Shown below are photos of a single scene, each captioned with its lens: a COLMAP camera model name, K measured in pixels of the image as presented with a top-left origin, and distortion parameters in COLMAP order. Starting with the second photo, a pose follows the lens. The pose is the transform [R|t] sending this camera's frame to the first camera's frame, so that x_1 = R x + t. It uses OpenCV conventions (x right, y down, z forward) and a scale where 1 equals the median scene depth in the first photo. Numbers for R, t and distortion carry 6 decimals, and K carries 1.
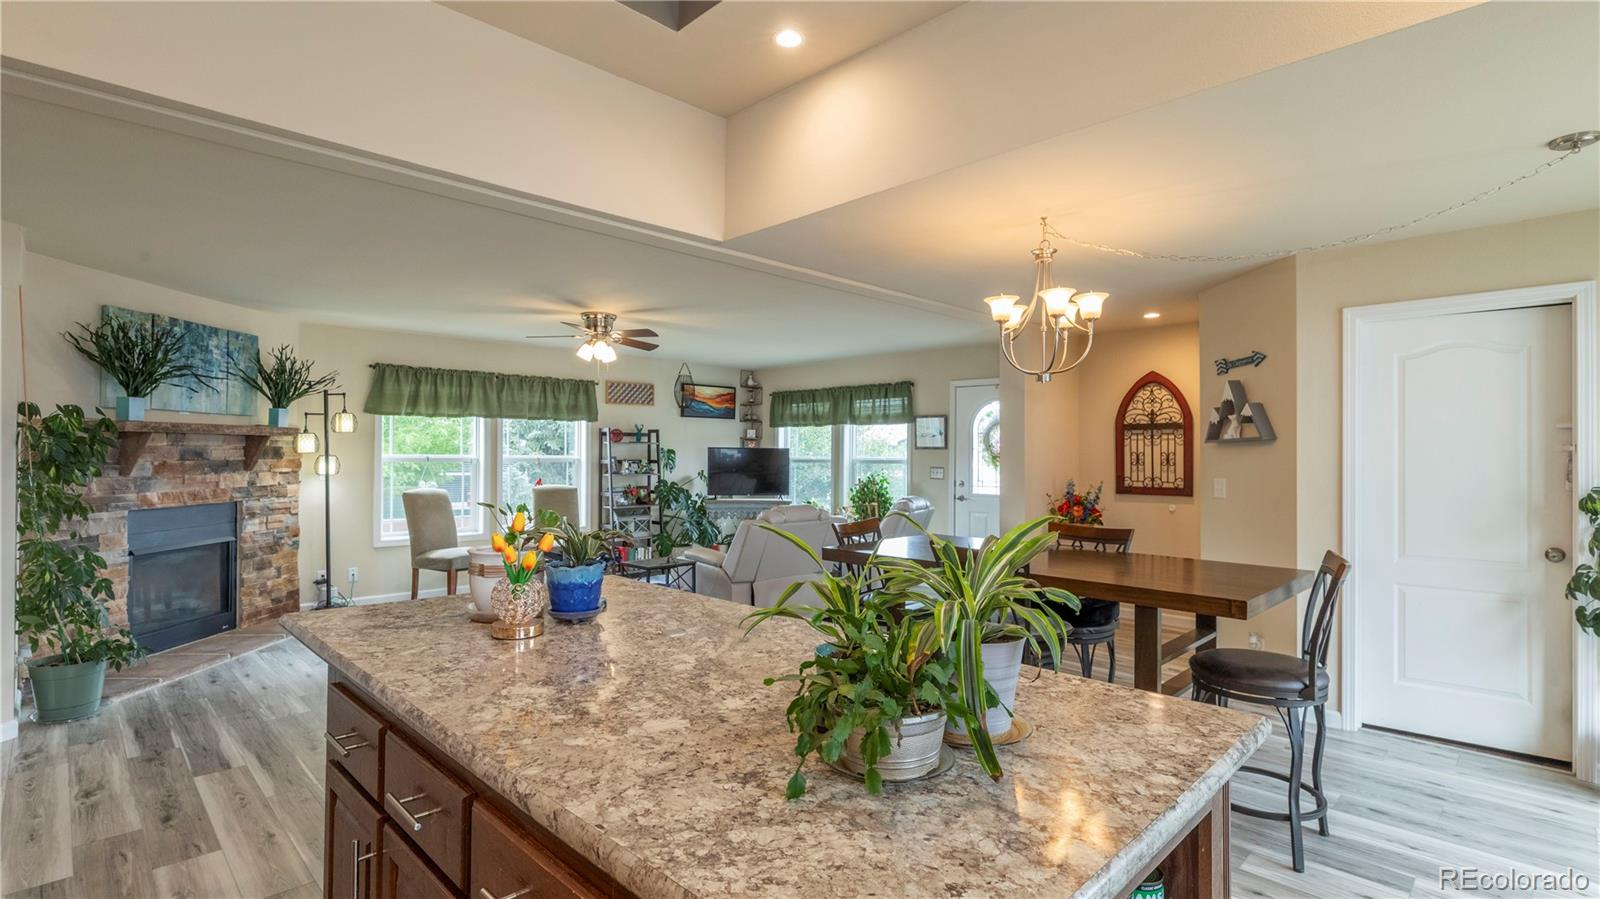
lens RADIAL K [[749.1, 0, 803.7], [0, 749.1, 446.7], [0, 0, 1]] dist [0.000760, 0.000291]
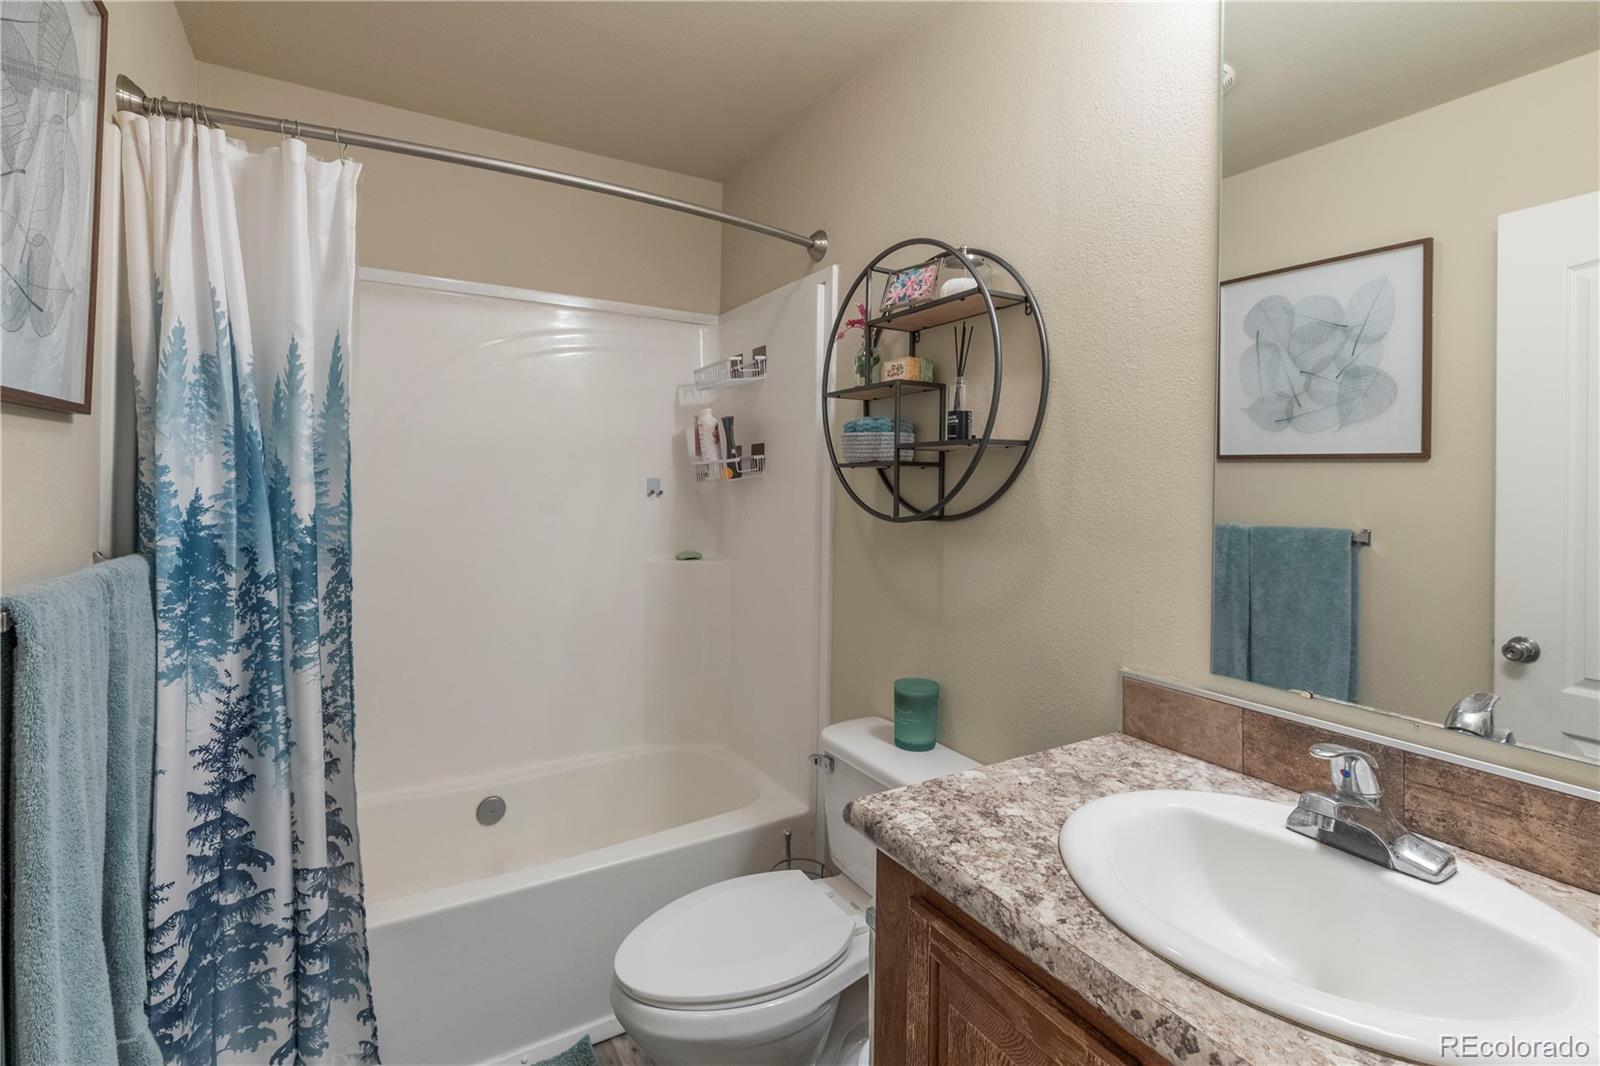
lens RADIAL K [[735.8, 0, 806.4], [0, 735.8, 529.6], [0, 0, 1]] dist [0.004417, 0.000171]
pose [[-0.959293, -0.045547, 0.278717, -0.064678], [-0.031904, 0.998069, 0.053295, 0.006764], [-0.280606, 0.042233, -0.958894, 0.362621]]
